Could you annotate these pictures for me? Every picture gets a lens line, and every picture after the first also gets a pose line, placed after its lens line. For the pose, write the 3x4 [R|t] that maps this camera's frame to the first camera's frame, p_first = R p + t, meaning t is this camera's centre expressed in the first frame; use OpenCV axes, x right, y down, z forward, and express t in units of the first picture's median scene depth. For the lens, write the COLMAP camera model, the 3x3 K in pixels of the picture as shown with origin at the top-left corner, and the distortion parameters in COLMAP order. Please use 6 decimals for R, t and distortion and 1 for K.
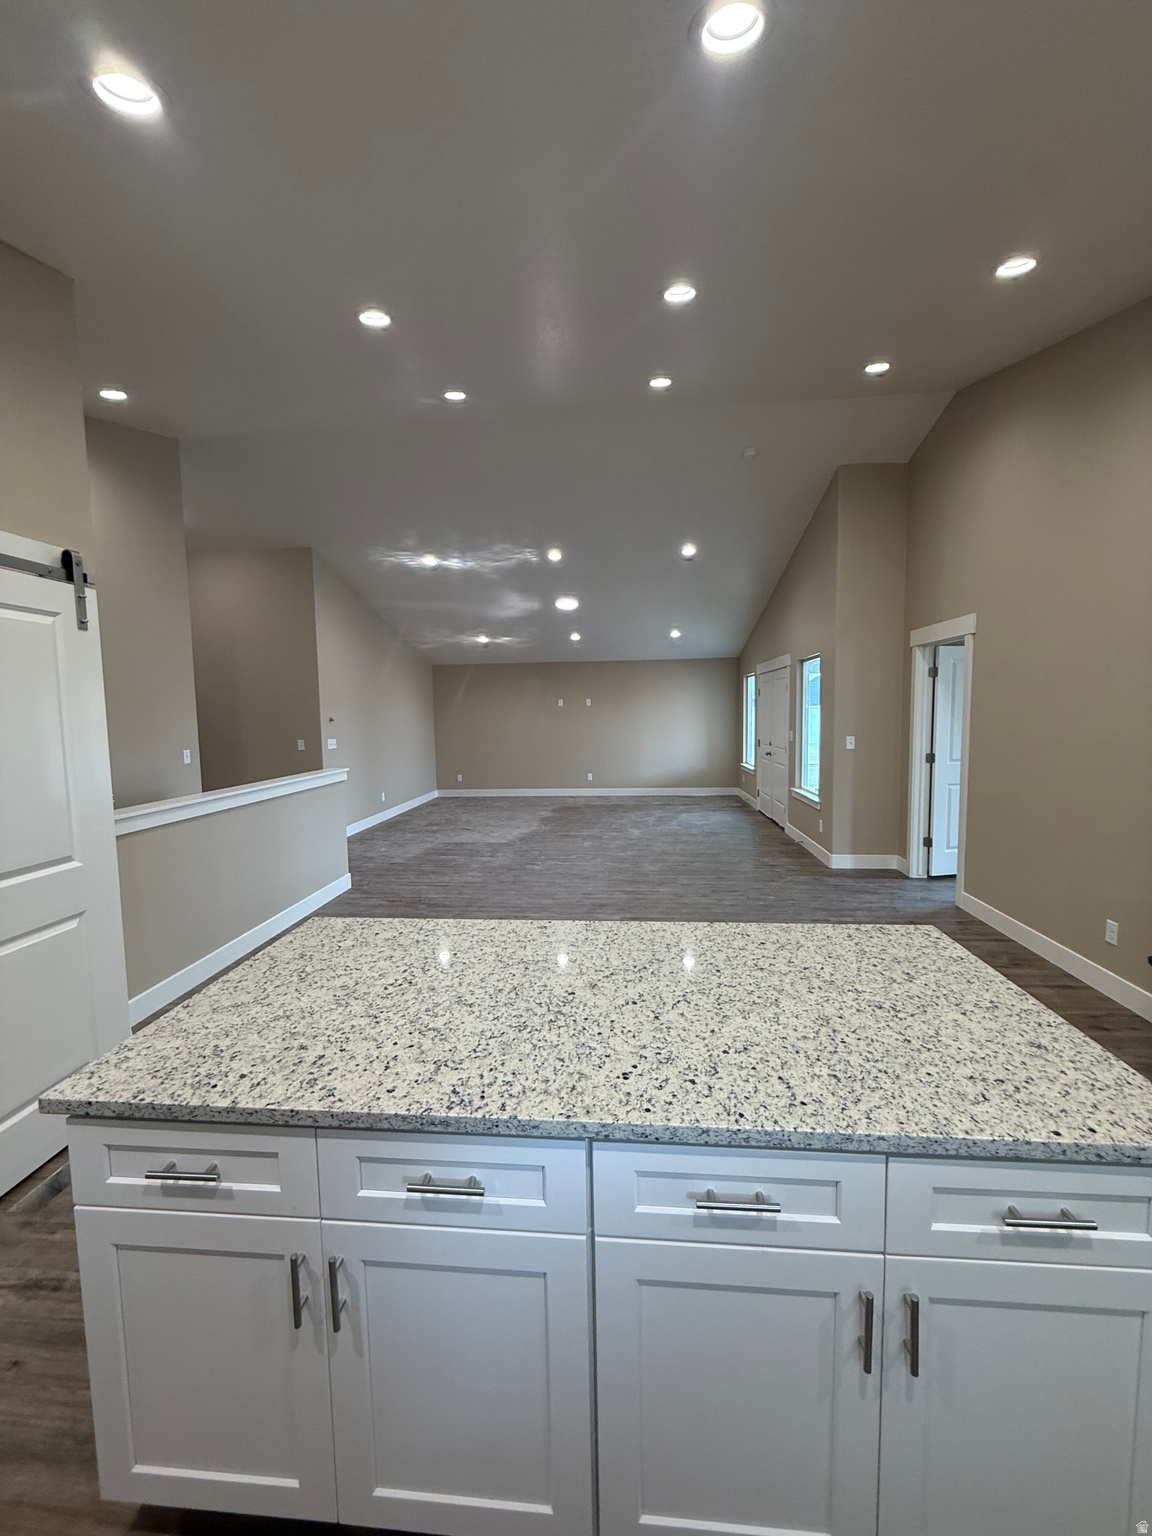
lens RADIAL K [[611.5, 0, 570.8], [0, 611.5, 765.8], [0, 0, 1]] dist [0.000647, -0.000764]
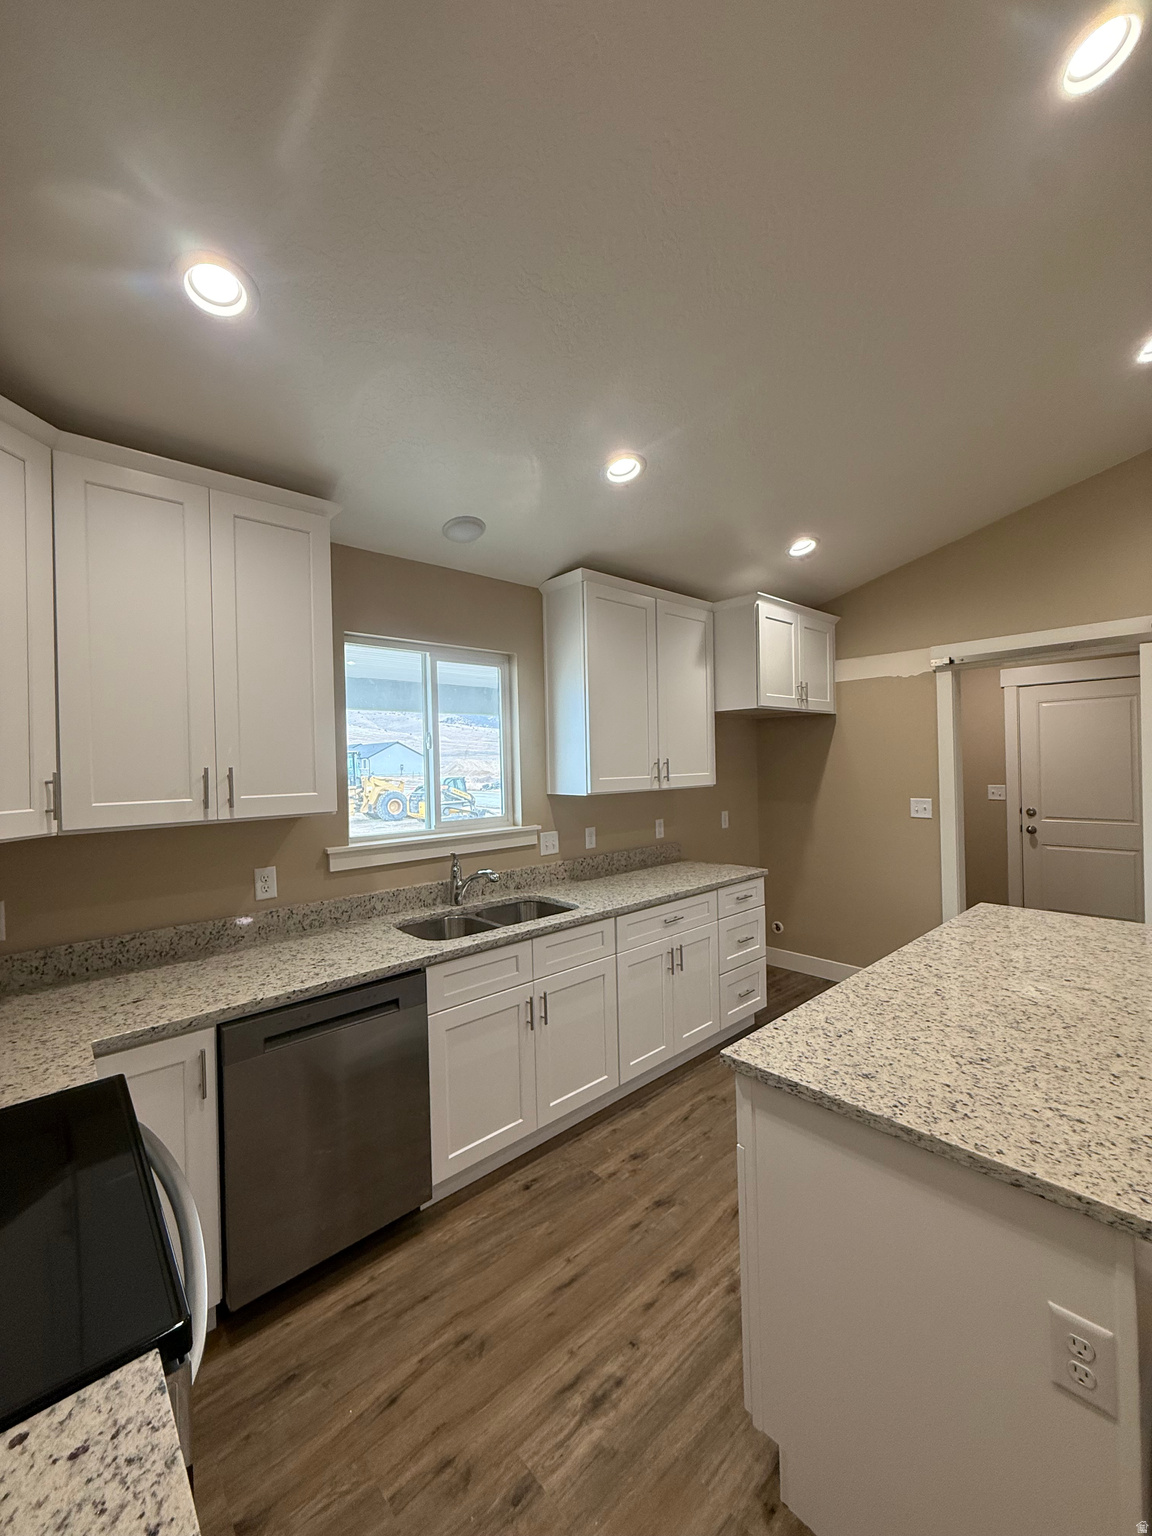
lens RADIAL K [[611.5, 0, 583.2], [0, 611.5, 762.9], [0, 0, 1]] dist [0.000647, -0.000764]
pose [[-0.670972, 0.033050, -0.740746, 1.642059], [-0.026559, 0.997294, 0.068554, -0.119922], [0.741007, 0.065671, -0.668278, 1.159106]]
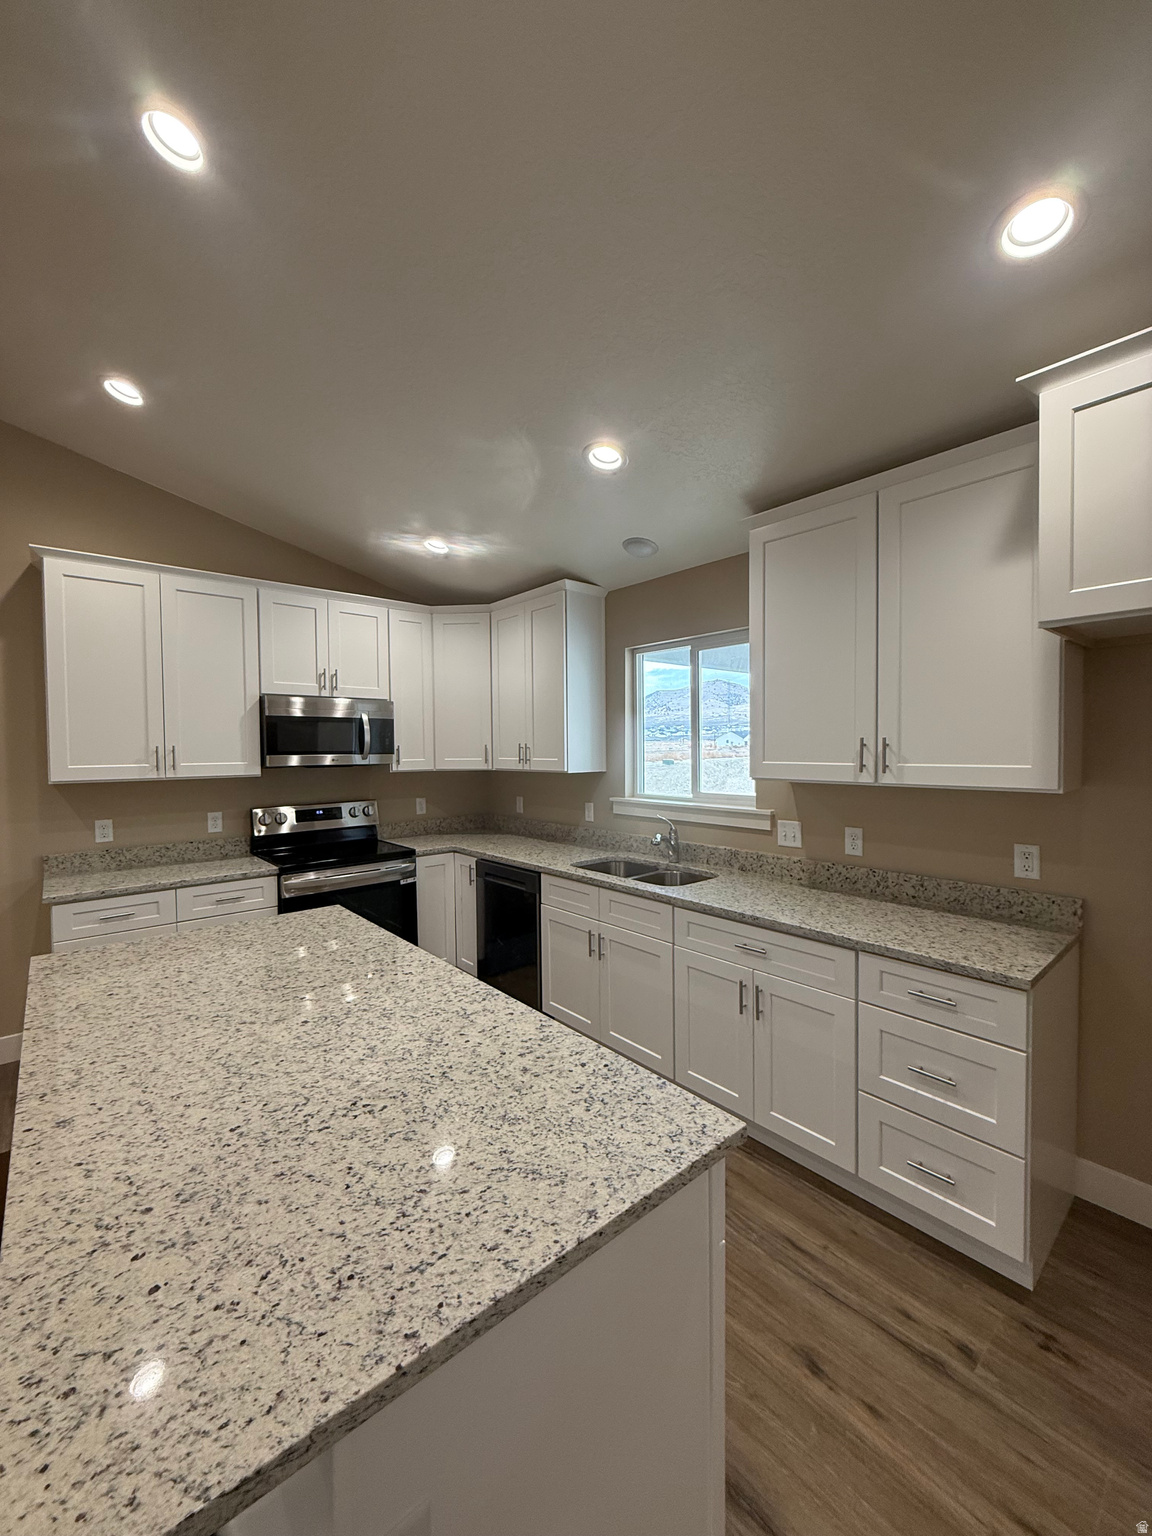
lens RADIAL K [[611.5, 0, 574.7], [0, 611.5, 767.6], [0, 0, 1]] dist [0.000647, -0.000764]
pose [[-0.718583, -0.000580, 0.695441, -1.097808], [0.080340, 0.993235, 0.083843, -0.098009], [-0.690785, 0.116120, -0.713675, 1.475880]]
